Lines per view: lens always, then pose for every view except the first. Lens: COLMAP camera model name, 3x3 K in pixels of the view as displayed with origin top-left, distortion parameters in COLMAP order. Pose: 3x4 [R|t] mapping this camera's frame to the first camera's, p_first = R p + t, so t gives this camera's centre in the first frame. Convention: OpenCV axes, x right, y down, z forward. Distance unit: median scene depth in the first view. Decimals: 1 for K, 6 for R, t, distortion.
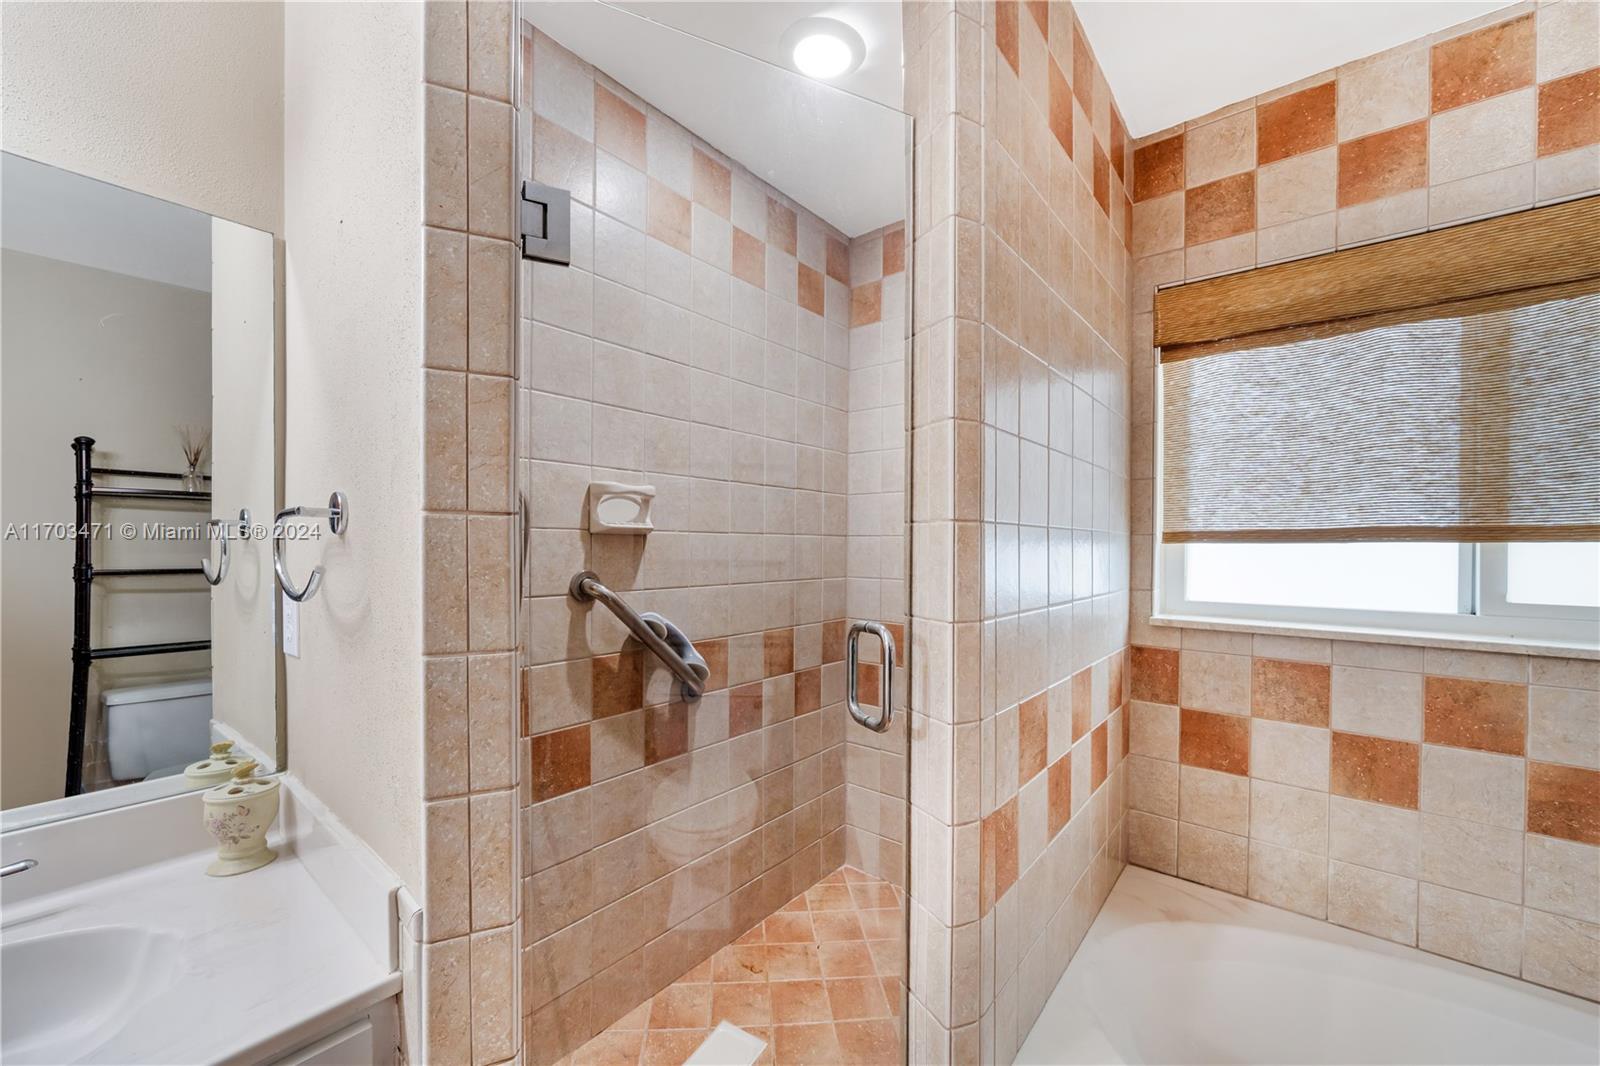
lens RADIAL K [[627.9, 0, 798.8], [0, 627.9, 536.1], [0, 0, 1]] dist [-0.001393, 0.000440]
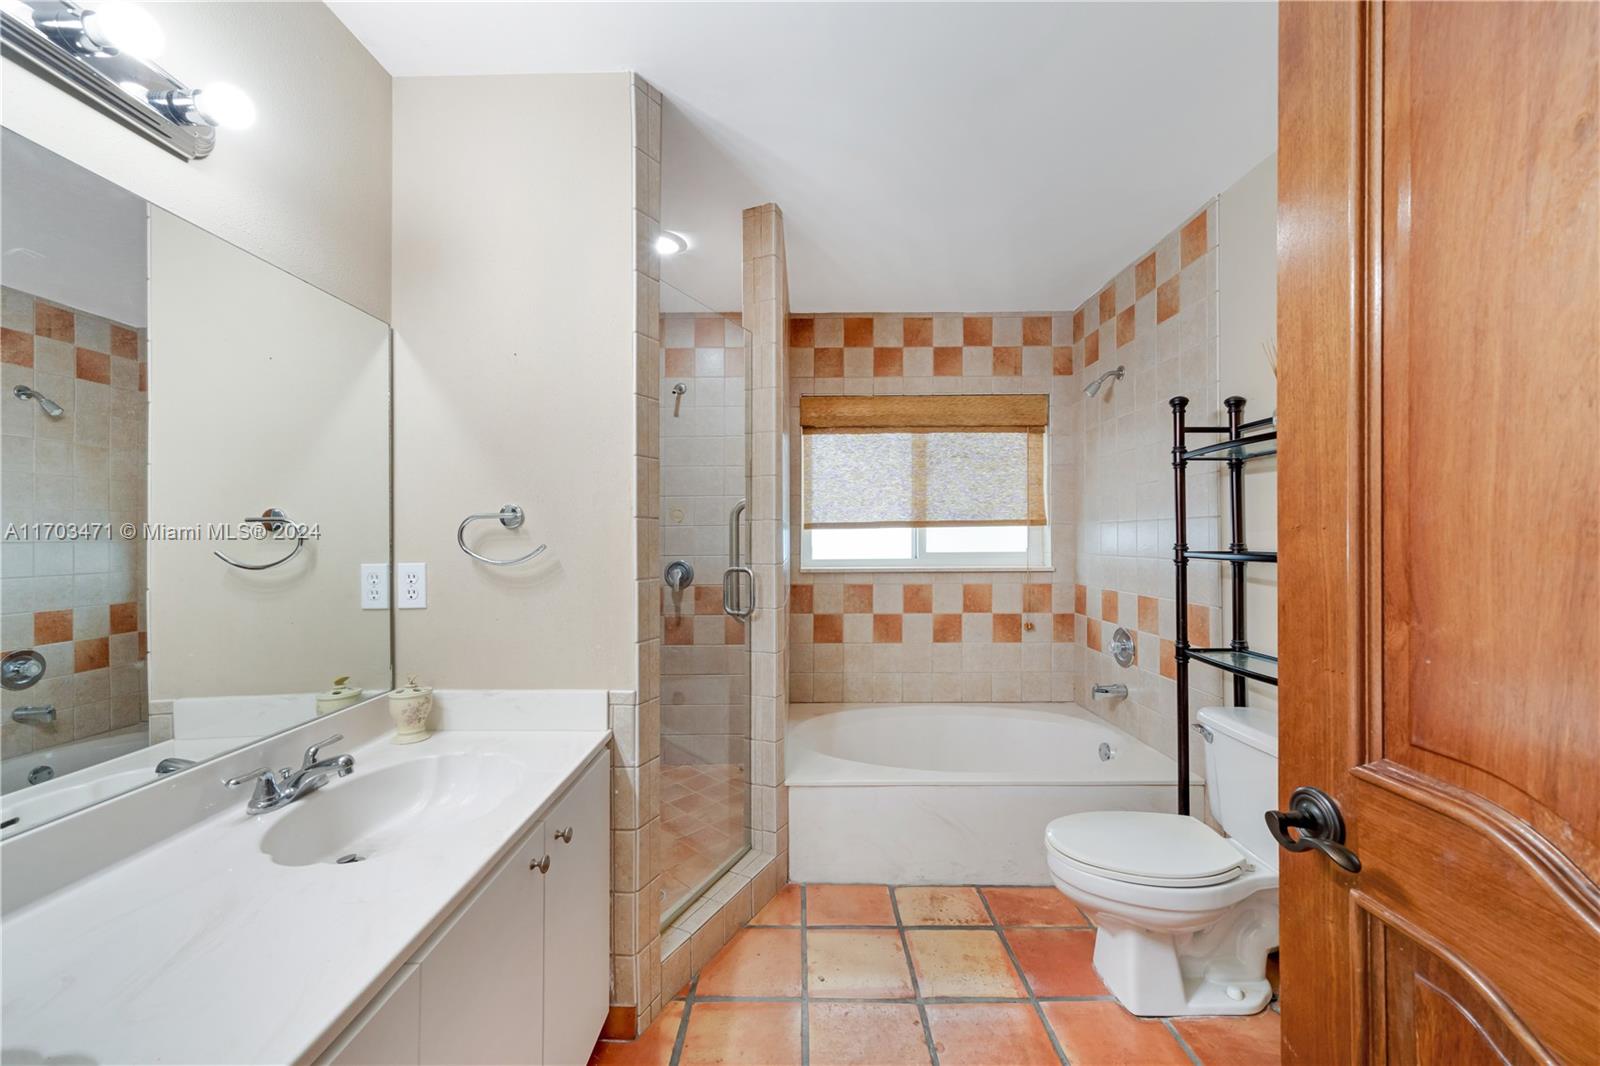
lens RADIAL K [[595.4, 0, 803.4], [0, 595.4, 523.7], [0, 0, 1]] dist [-0.006643, -0.000059]
pose [[0.779062, -0.006144, 0.626916, -0.630454], [0.008795, 0.999961, -0.001130, -0.004465], [-0.626885, 0.006395, 0.779086, -0.458354]]
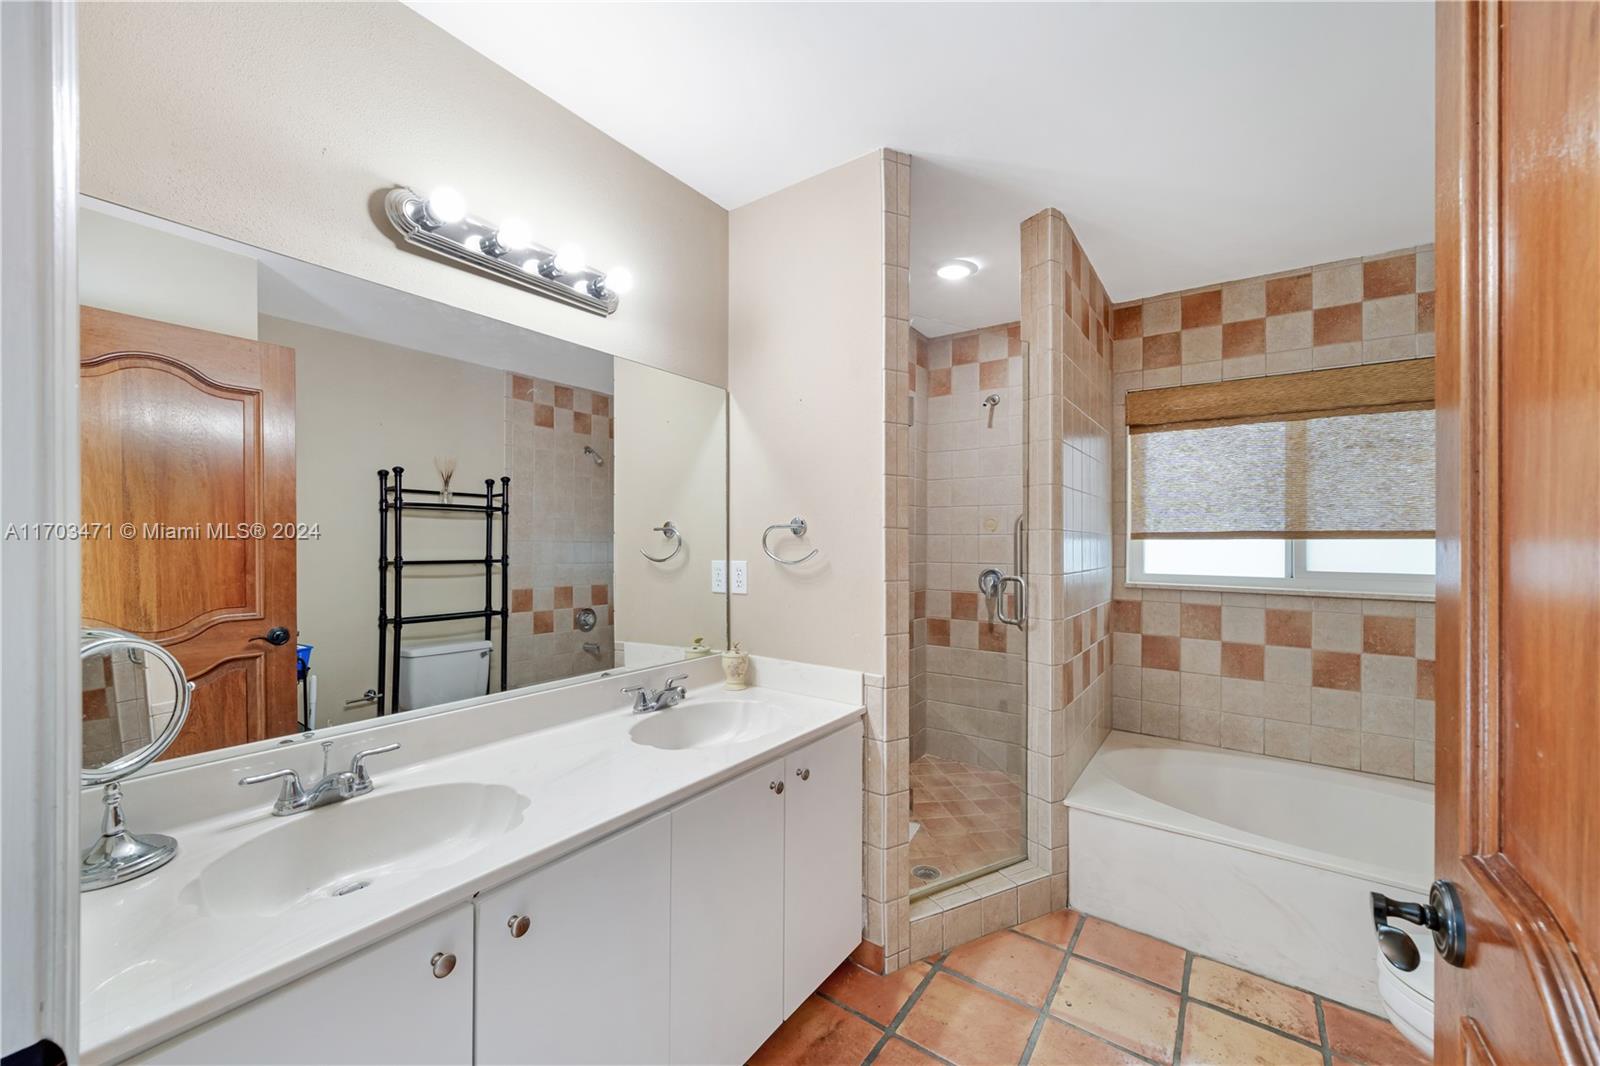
lens RADIAL K [[606.3, 0, 819.2], [0, 606.3, 529.7], [0, 0, 1]] dist [-0.001776, 0.000139]
pose [[0.996745, -0.000917, 0.080611, -0.460176], [0.001495, 0.999974, -0.007113, -0.006626], [-0.080602, 0.007210, 0.996720, -0.664537]]
